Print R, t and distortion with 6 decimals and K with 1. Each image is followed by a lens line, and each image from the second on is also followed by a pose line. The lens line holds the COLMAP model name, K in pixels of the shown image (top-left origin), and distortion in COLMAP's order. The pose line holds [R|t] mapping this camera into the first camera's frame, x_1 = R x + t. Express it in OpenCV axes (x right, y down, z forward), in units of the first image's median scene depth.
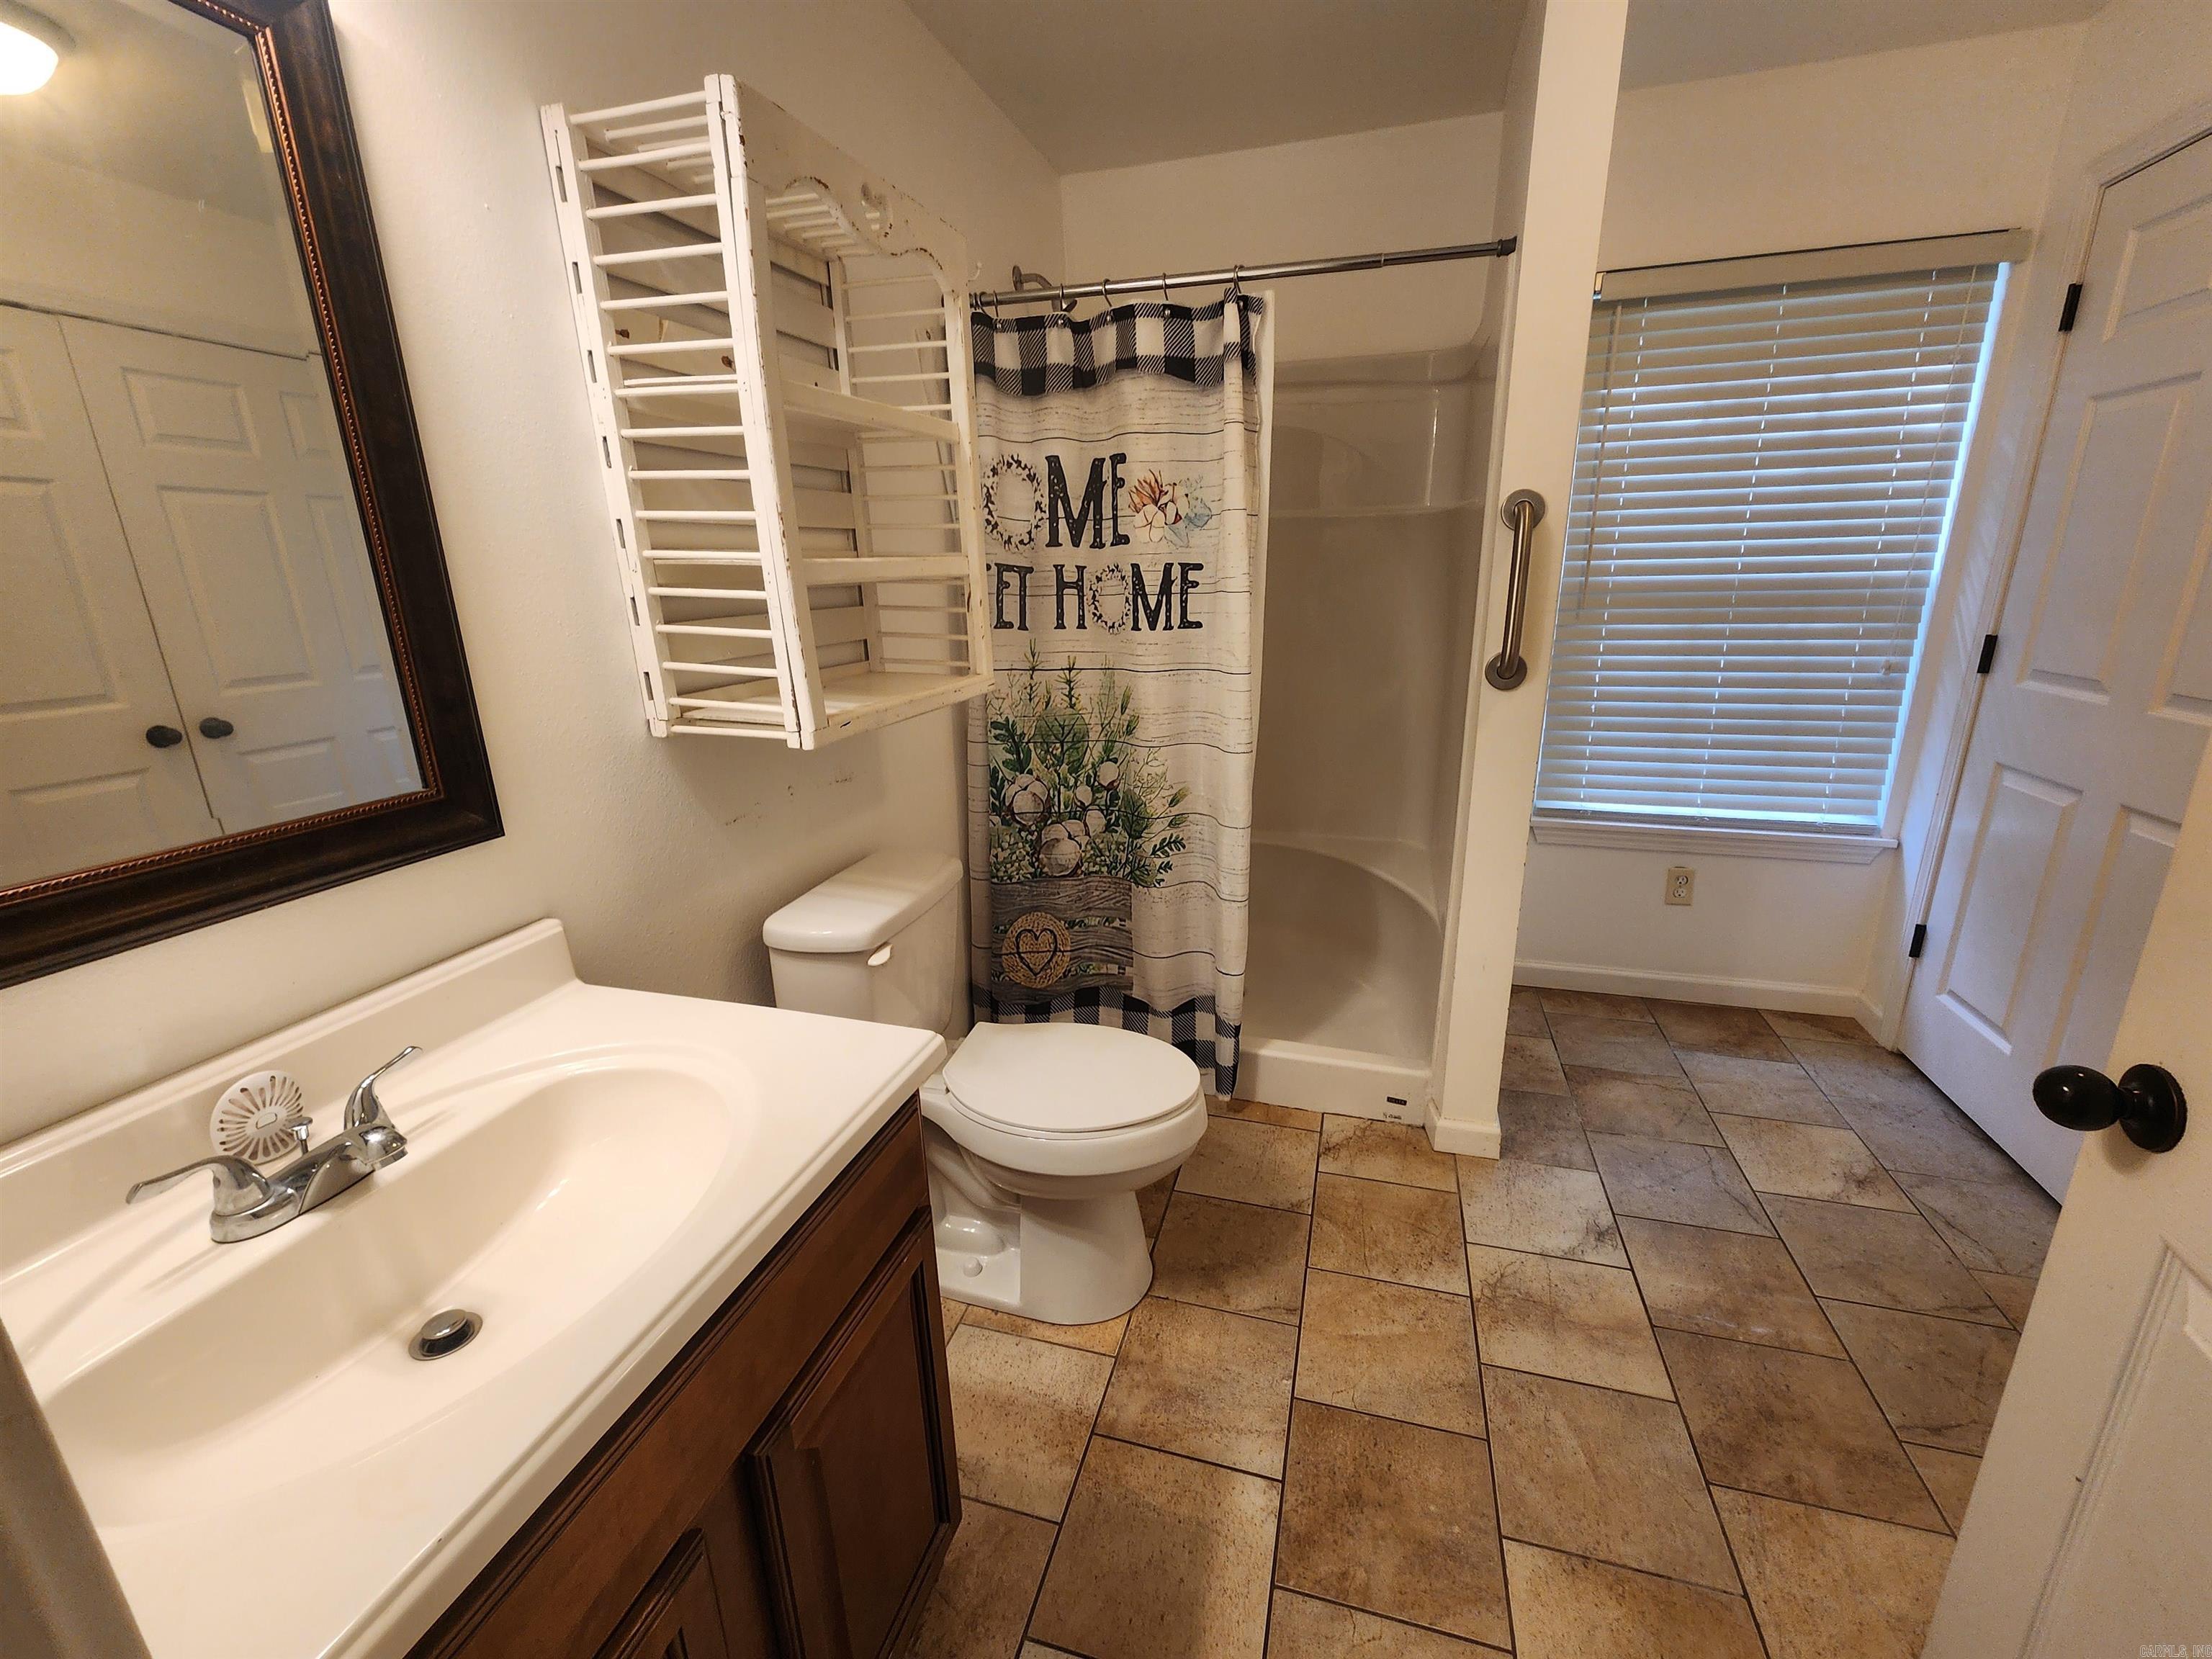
lens RADIAL K [[899.9, 0, 1106.8], [0, 899.9, 827.5], [0, 0, 1]] dist [-0.002662, -0.000223]
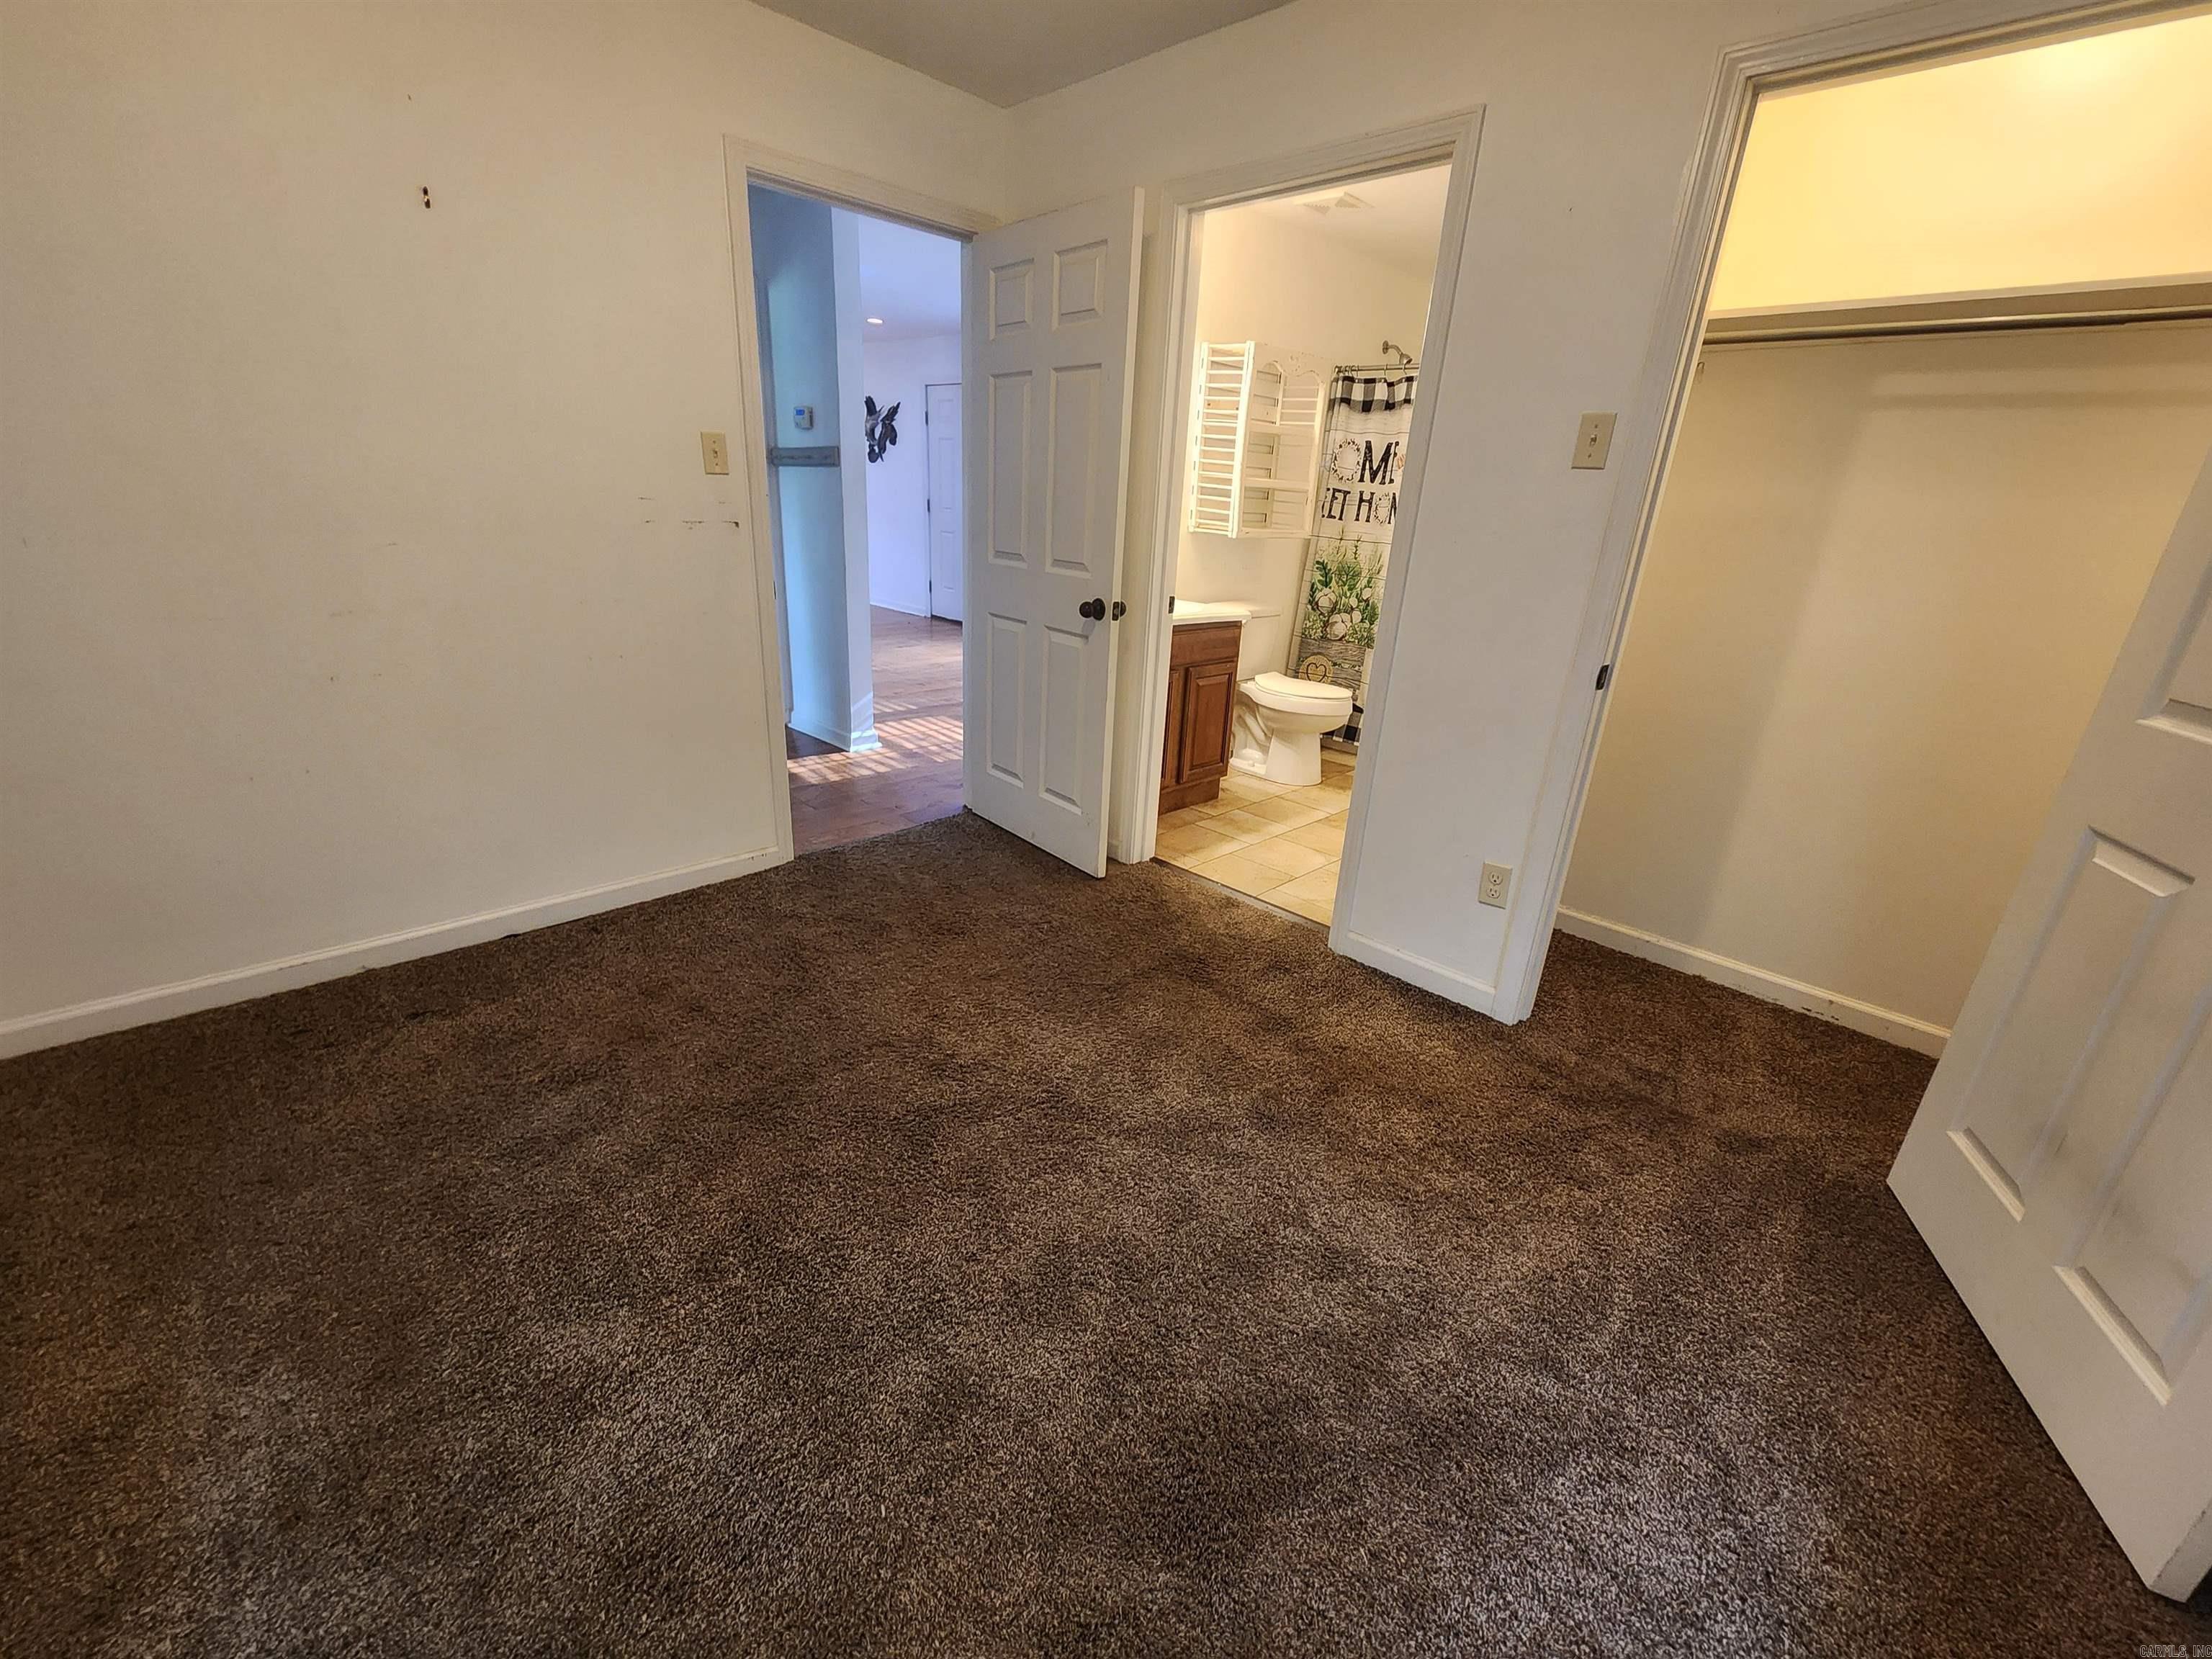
lens RADIAL K [[899.9, 0, 1107.8], [0, 899.9, 824.9], [0, 0, 1]] dist [-0.002662, -0.000223]
pose [[0.878185, 0.230144, -0.419314, 0.504932], [-0.204992, 0.973138, 0.104793, 0.393034], [0.432167, -0.006072, 0.901773, -1.235898]]
